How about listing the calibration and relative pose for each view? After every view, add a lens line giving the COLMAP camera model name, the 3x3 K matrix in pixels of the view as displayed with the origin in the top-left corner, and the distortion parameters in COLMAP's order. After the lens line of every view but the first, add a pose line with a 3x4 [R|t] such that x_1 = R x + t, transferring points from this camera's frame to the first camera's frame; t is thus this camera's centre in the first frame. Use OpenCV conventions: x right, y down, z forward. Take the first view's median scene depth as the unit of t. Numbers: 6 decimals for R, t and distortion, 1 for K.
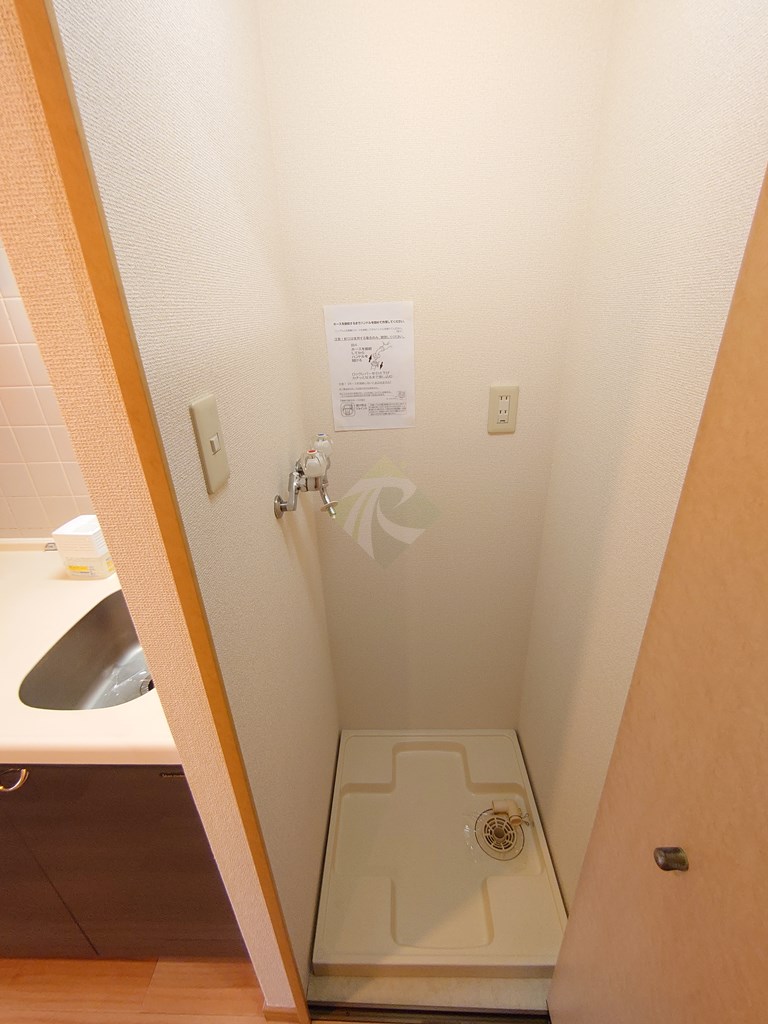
lens RADIAL K [[438.5, 0, 384.0], [0, 438.5, 512.0], [0, 0, 1]] dist [-0.001008, -0.001155]
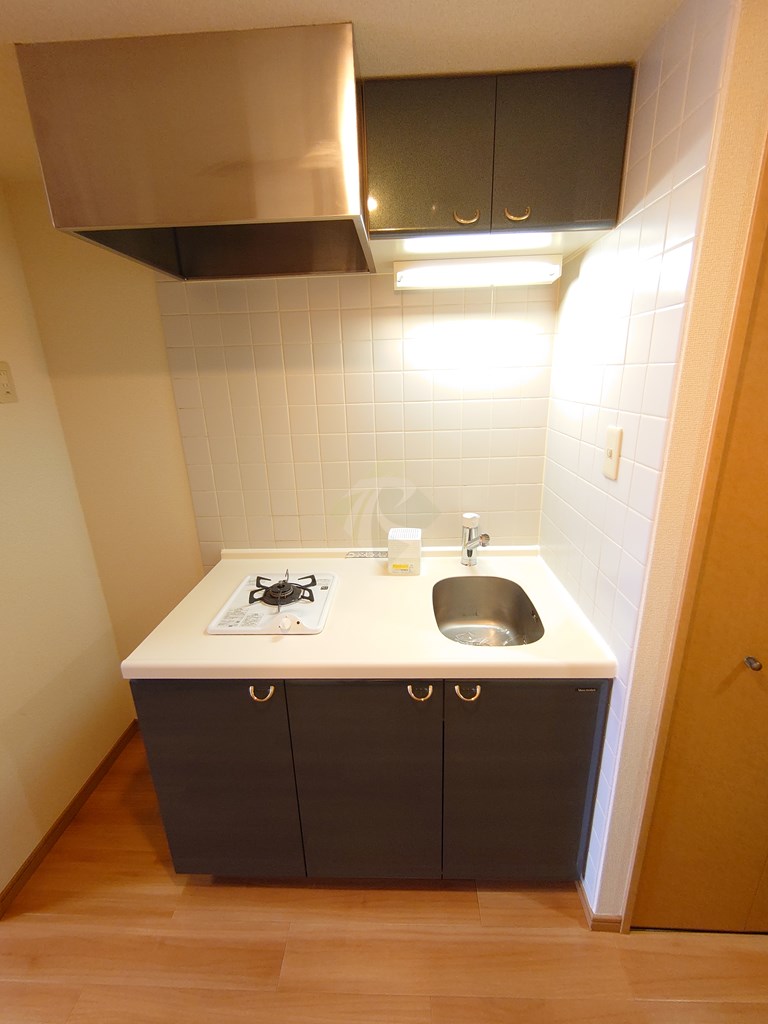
lens RADIAL K [[438.5, 0, 384.0], [0, 438.5, 512.0], [0, 0, 1]] dist [-0.001008, -0.001155]
pose [[0.999935, 0.004232, -0.010625, -0.771720], [-0.005628, 0.990826, -0.135028, 0.151821], [0.009957, 0.135079, 0.990785, -0.348741]]
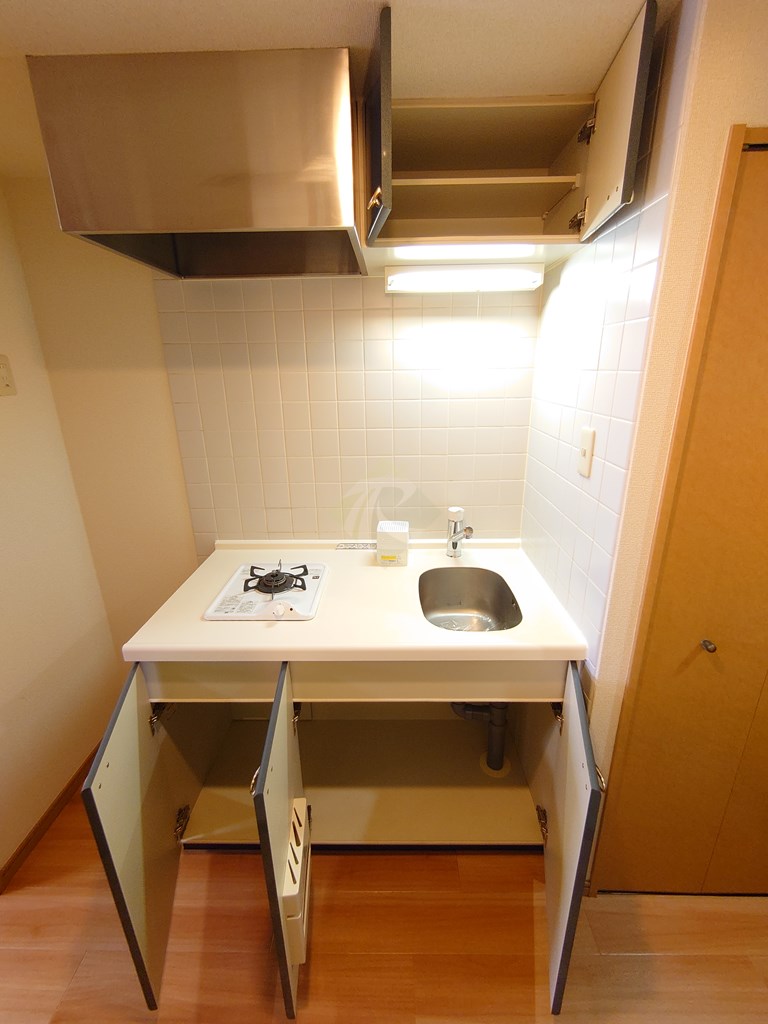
lens RADIAL K [[438.5, 0, 384.0], [0, 438.5, 512.0], [0, 0, 1]] dist [-0.001008, -0.001155]
pose [[0.999801, 0.012925, 0.015214, -0.773020], [-0.010977, 0.992497, -0.121779, 0.162542], [-0.016674, 0.121588, 0.992441, -0.411876]]
